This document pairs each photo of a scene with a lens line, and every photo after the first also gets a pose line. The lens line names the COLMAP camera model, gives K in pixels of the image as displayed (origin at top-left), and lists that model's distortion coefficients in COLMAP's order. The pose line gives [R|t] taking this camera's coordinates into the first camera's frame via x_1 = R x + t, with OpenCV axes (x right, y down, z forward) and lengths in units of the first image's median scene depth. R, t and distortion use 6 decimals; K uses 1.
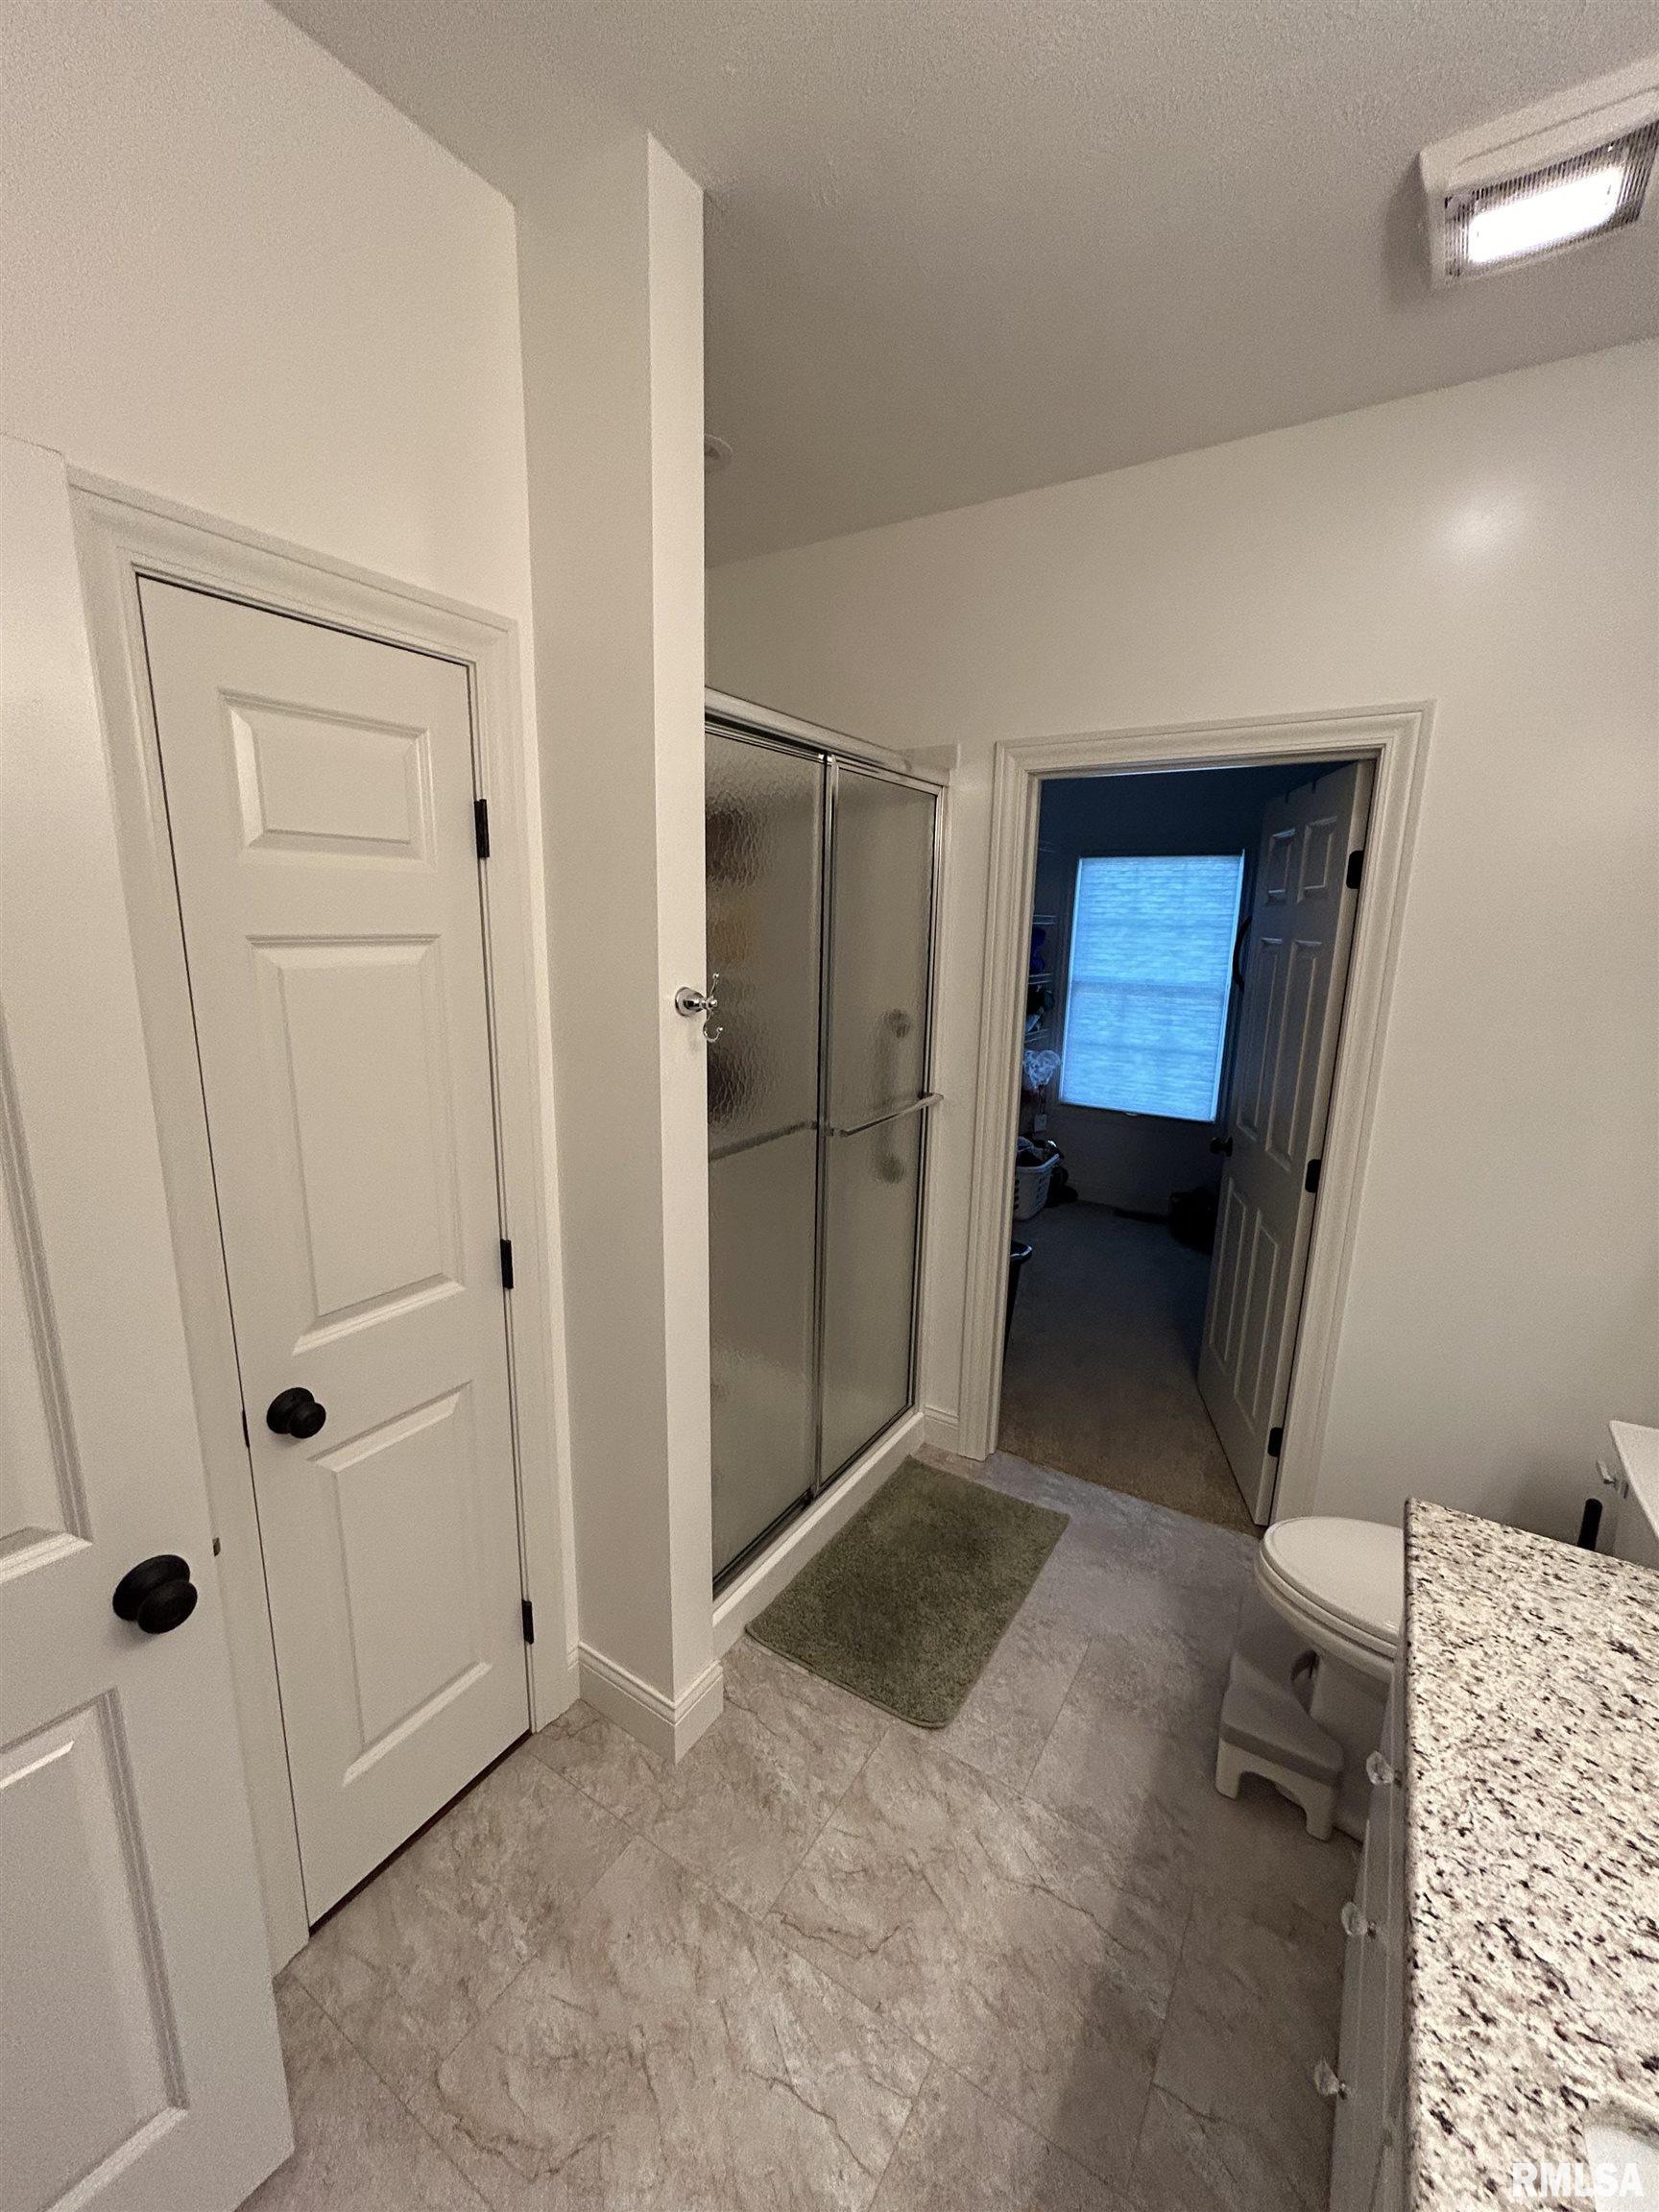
lens RADIAL K [[892.0, 0, 829.4], [0, 892.0, 1106.7], [0, 0, 1]] dist [-0.000924, 0.000745]
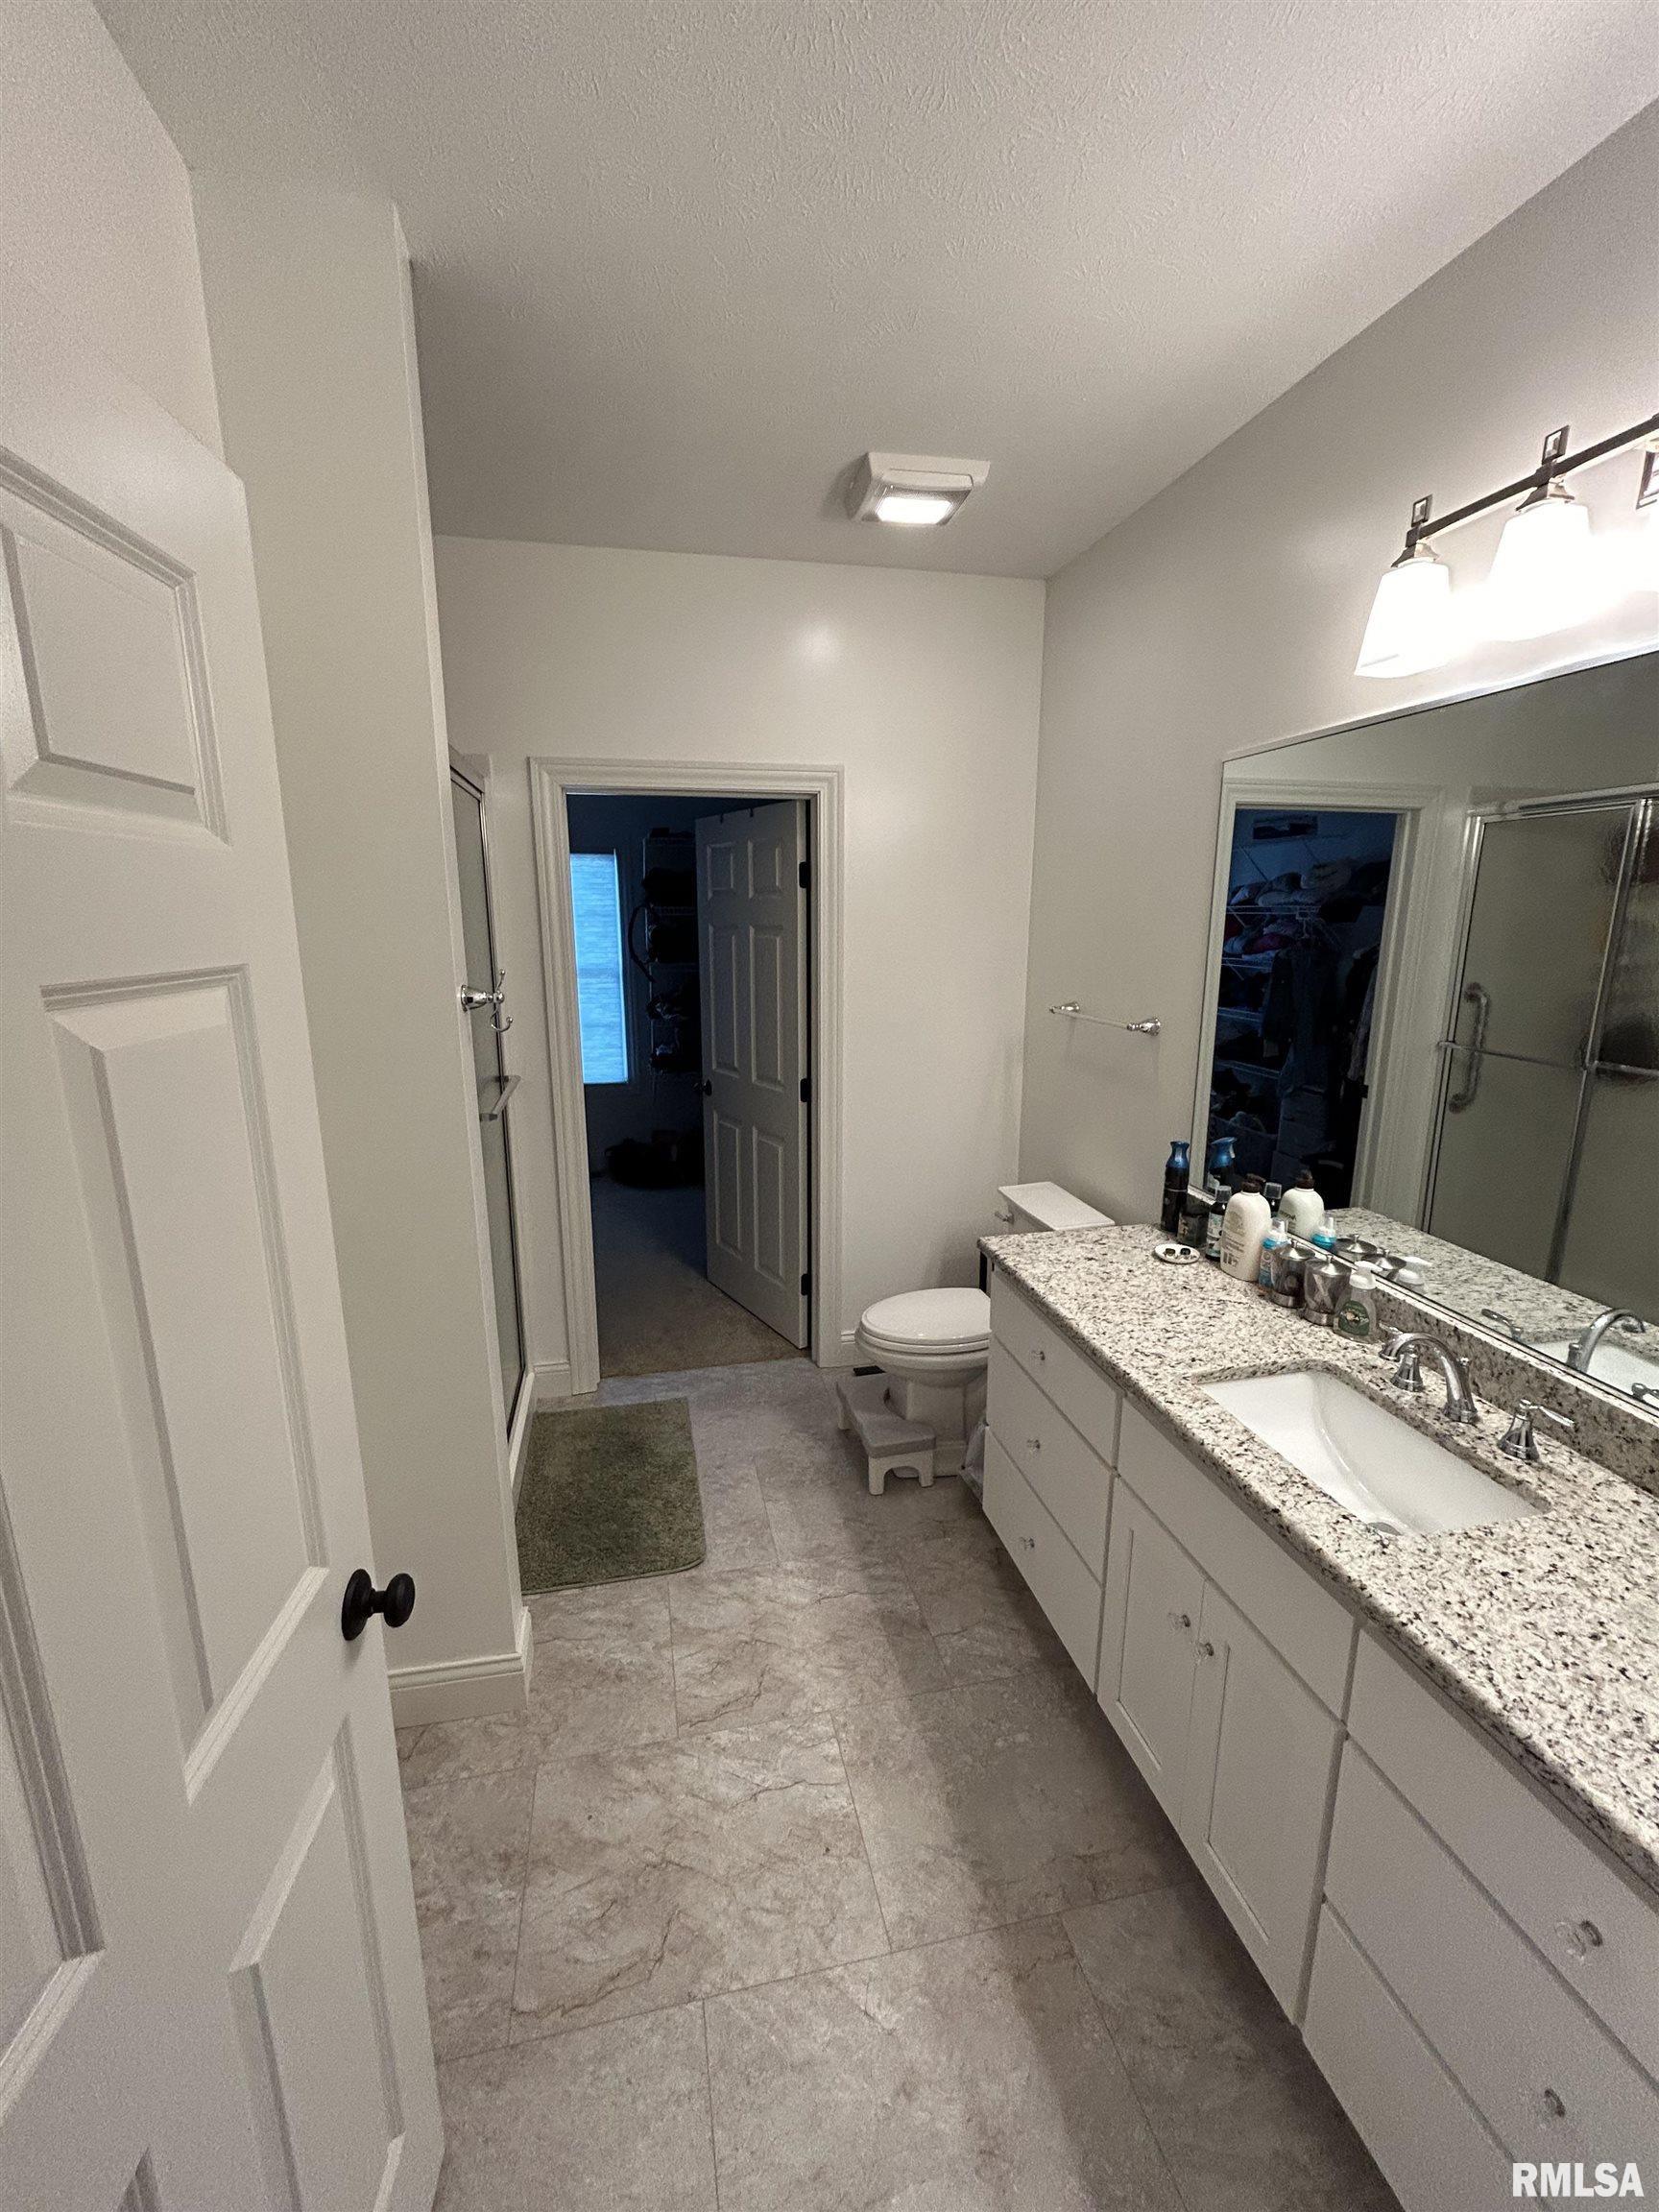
lens RADIAL K [[892.0, 0, 810.0], [0, 892.0, 1105.1], [0, 0, 1]] dist [-0.000924, 0.000745]
pose [[0.719255, -0.167551, 0.674240, -0.559958], [0.159729, 0.984366, 0.074225, -0.004279], [-0.676135, 0.054309, 0.734773, -0.066654]]
